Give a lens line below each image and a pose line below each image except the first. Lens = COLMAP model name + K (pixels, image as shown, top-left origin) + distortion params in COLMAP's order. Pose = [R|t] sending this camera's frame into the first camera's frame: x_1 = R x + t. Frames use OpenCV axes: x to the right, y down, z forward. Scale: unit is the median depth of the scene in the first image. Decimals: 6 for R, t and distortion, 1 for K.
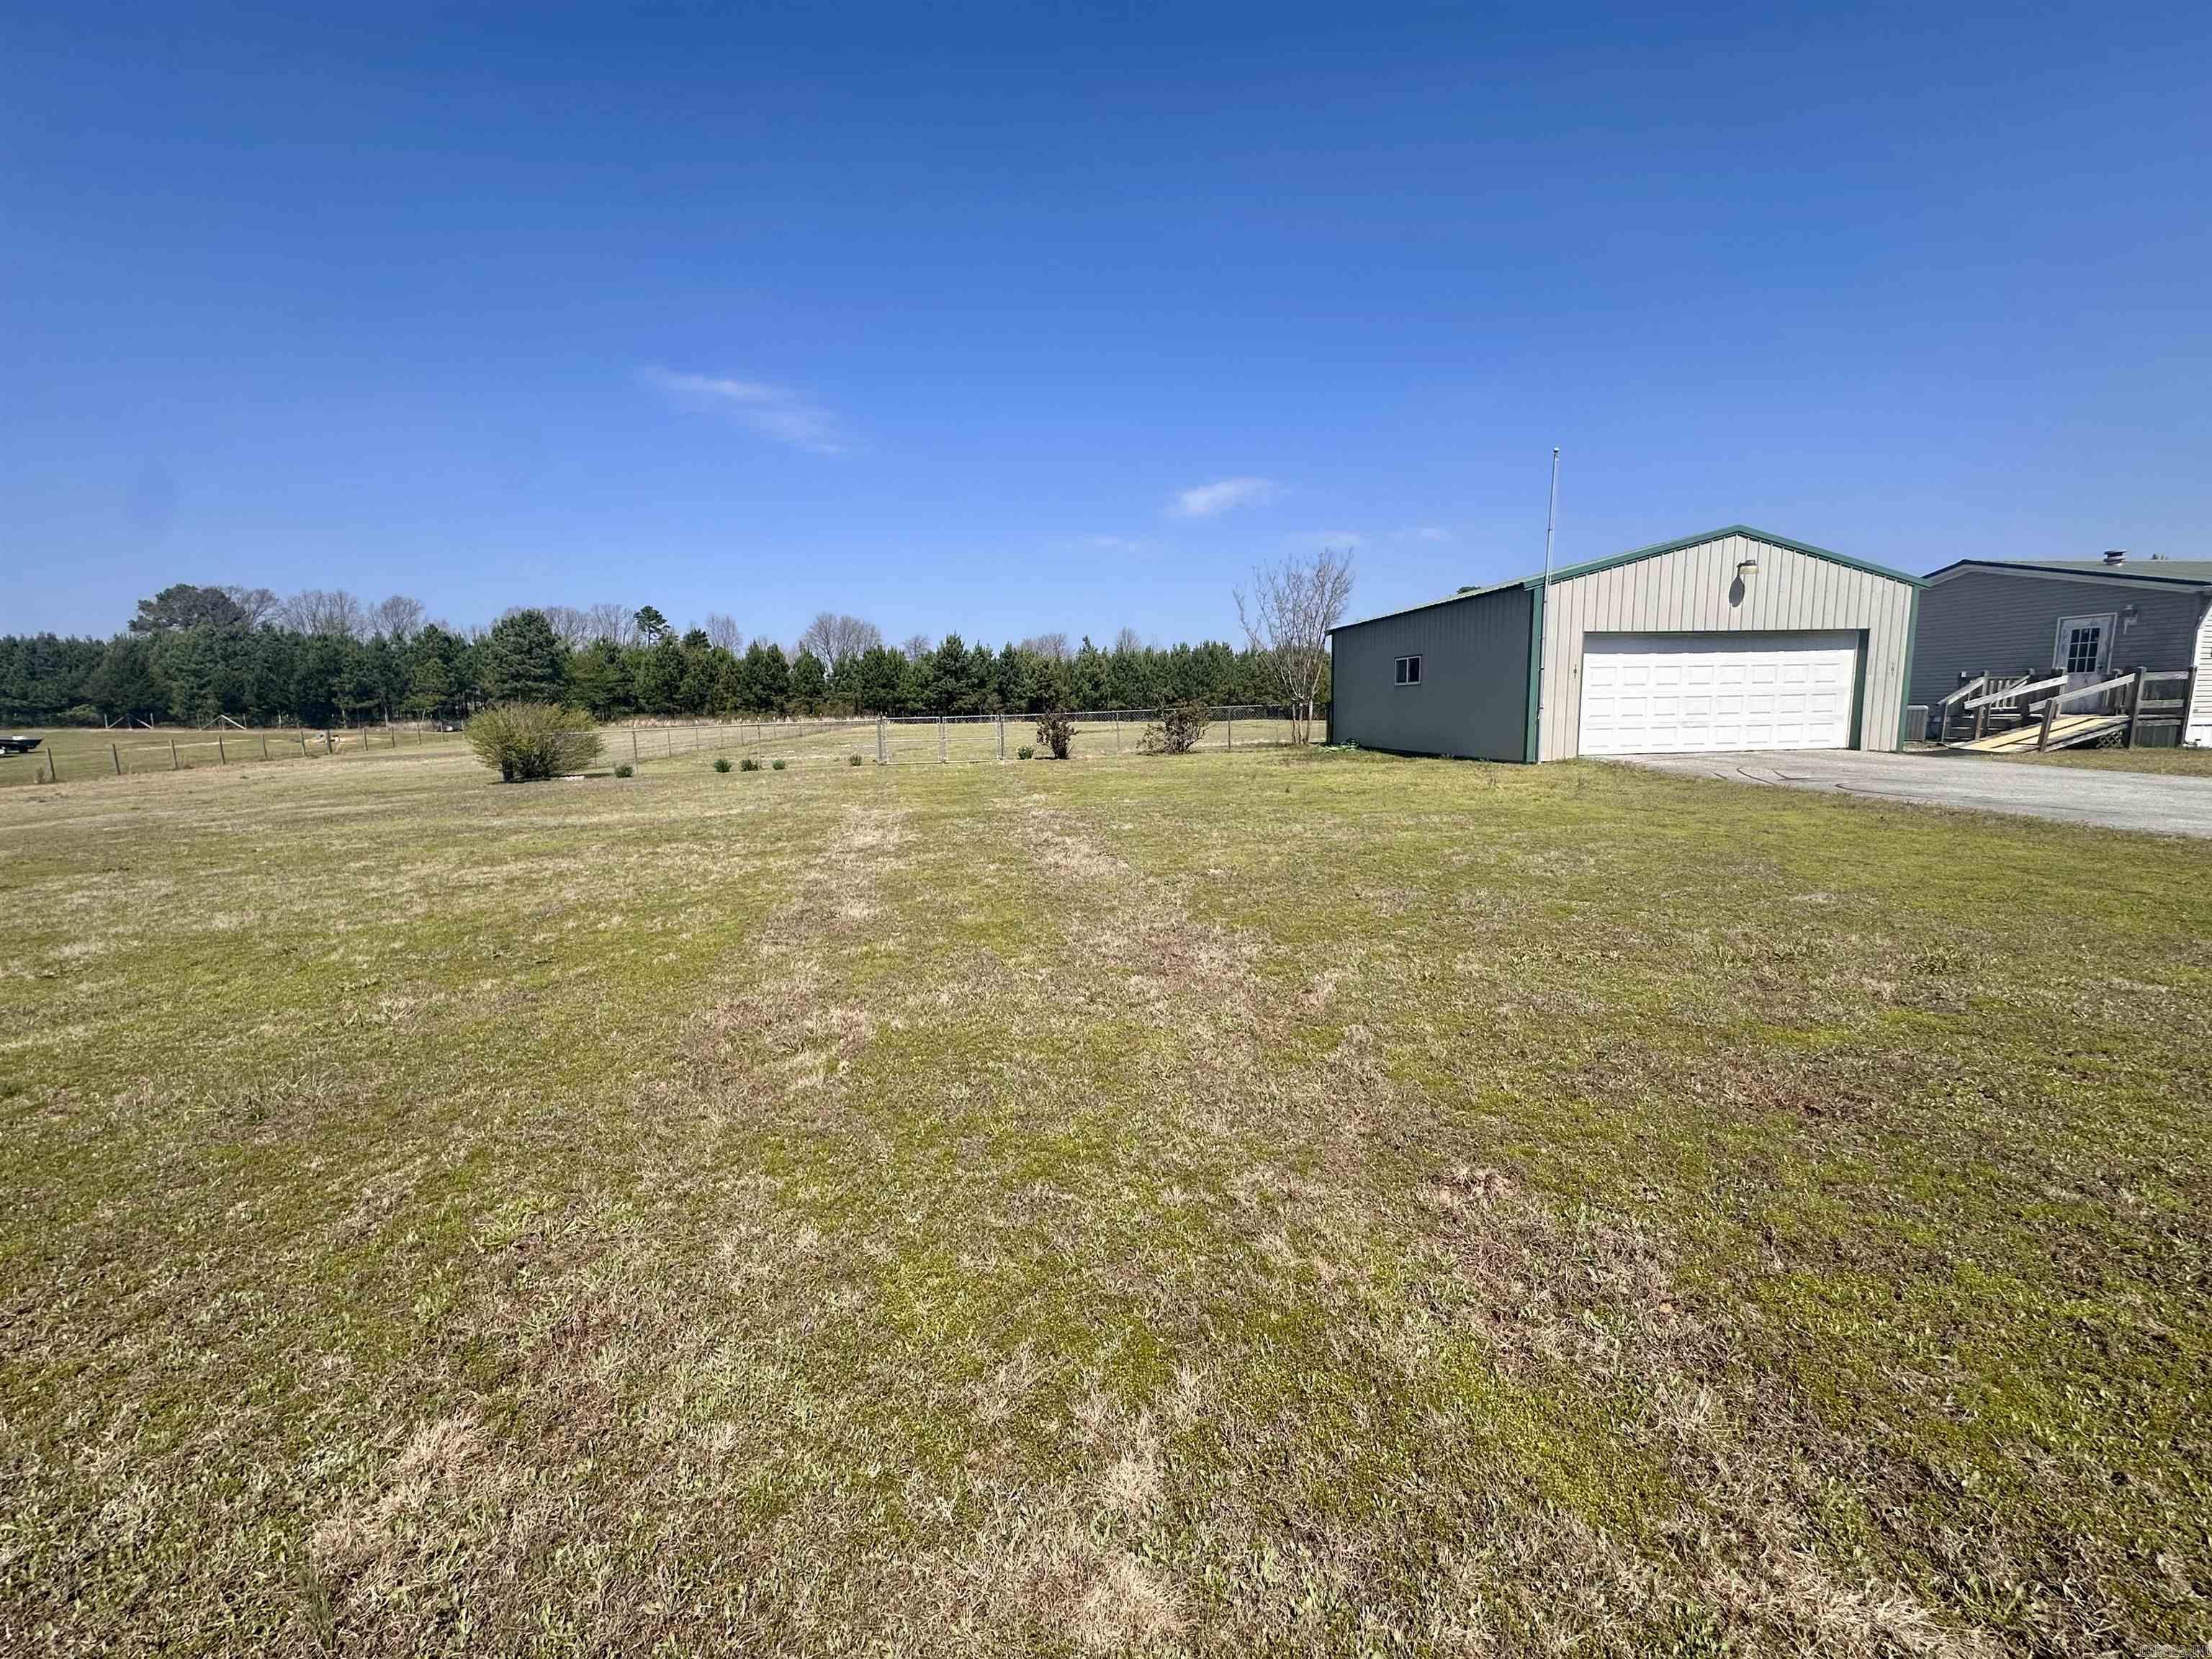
lens RADIAL K [[878.3, 0, 1100.1], [0, 878.3, 827.3], [0, 0, 1]] dist [-0.000782, 0.000060]
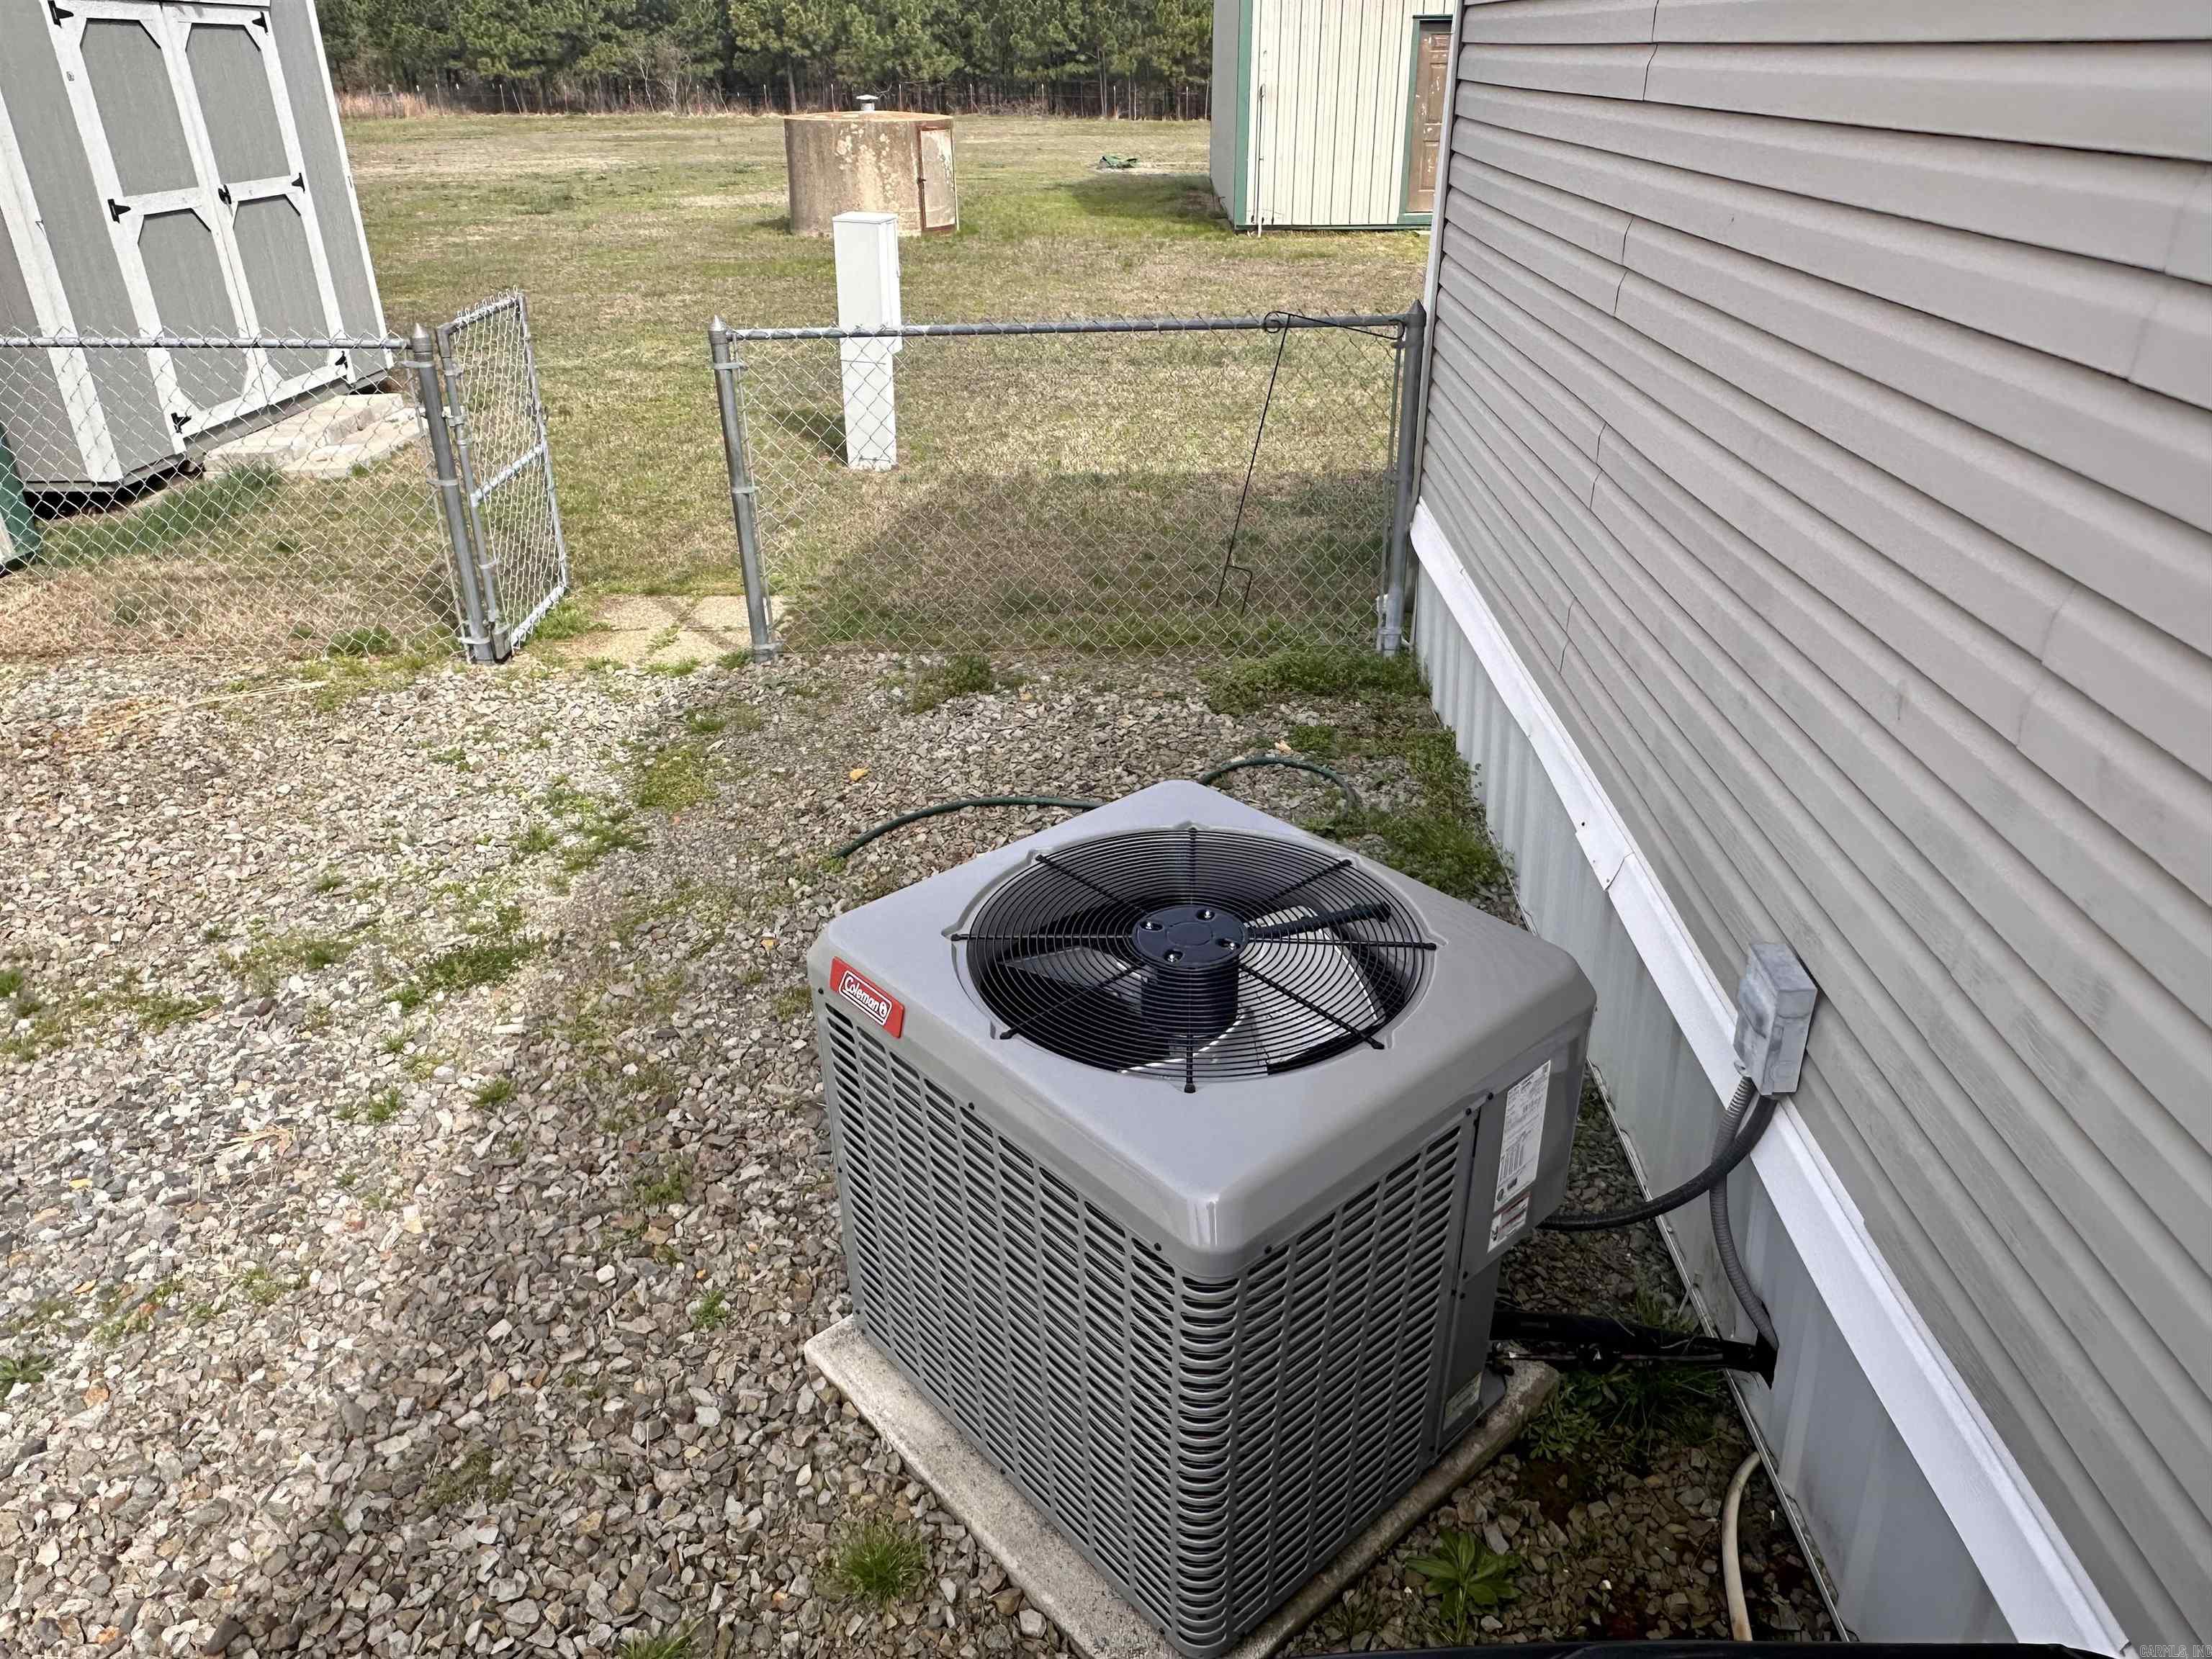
lens RADIAL K [[1504.9, 0, 1099.6], [0, 1504.9, 866.6], [0, 0, 1]] dist [-0.014540, 0.007449]
pose [[0.988479, 0.077781, -0.129841, 1.150537], [-0.026616, 0.933814, 0.356767, -0.212893], [0.148997, -0.349201, 0.925126, 1.095251]]
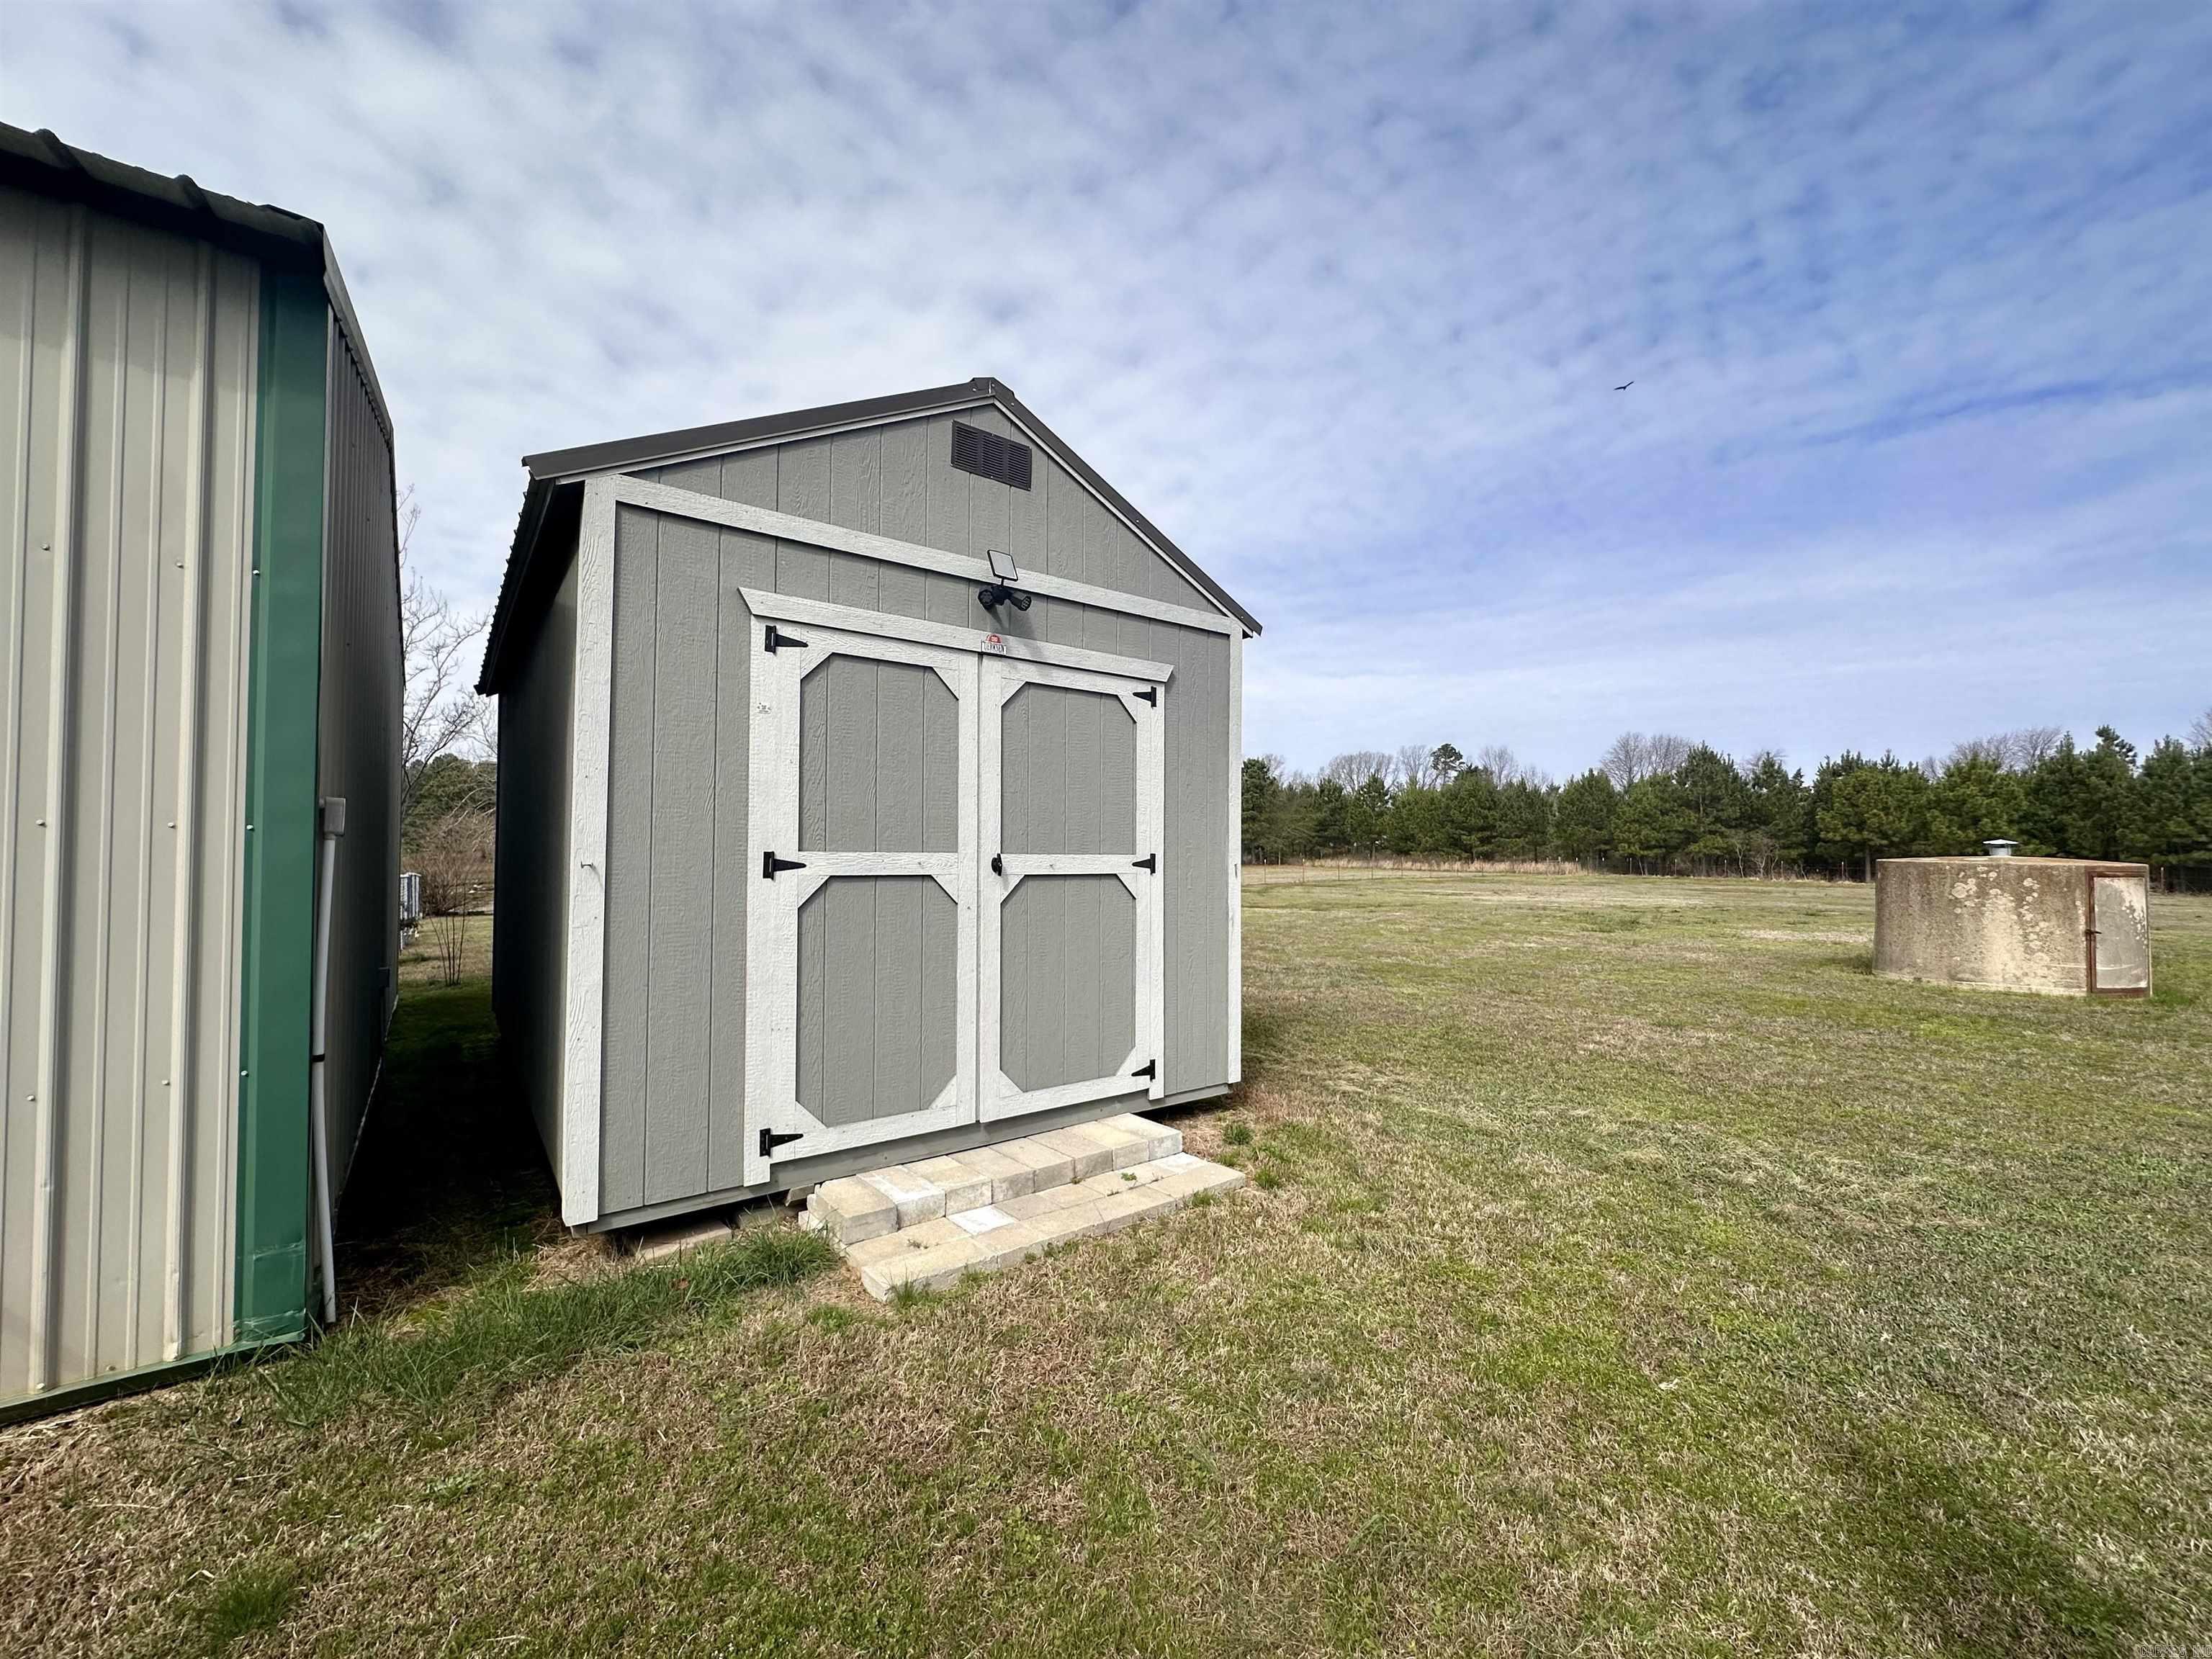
lens RADIAL K [[878.6, 0, 1106.3], [0, 878.6, 832.6], [0, 0, 1]] dist [-0.005849, 0.001453]
pose [[0.502416, -0.000253, -0.864626, 1.005941], [-0.129172, 0.988755, -0.075349, -0.229857], [0.854923, 0.149542, 0.496733, 1.474297]]
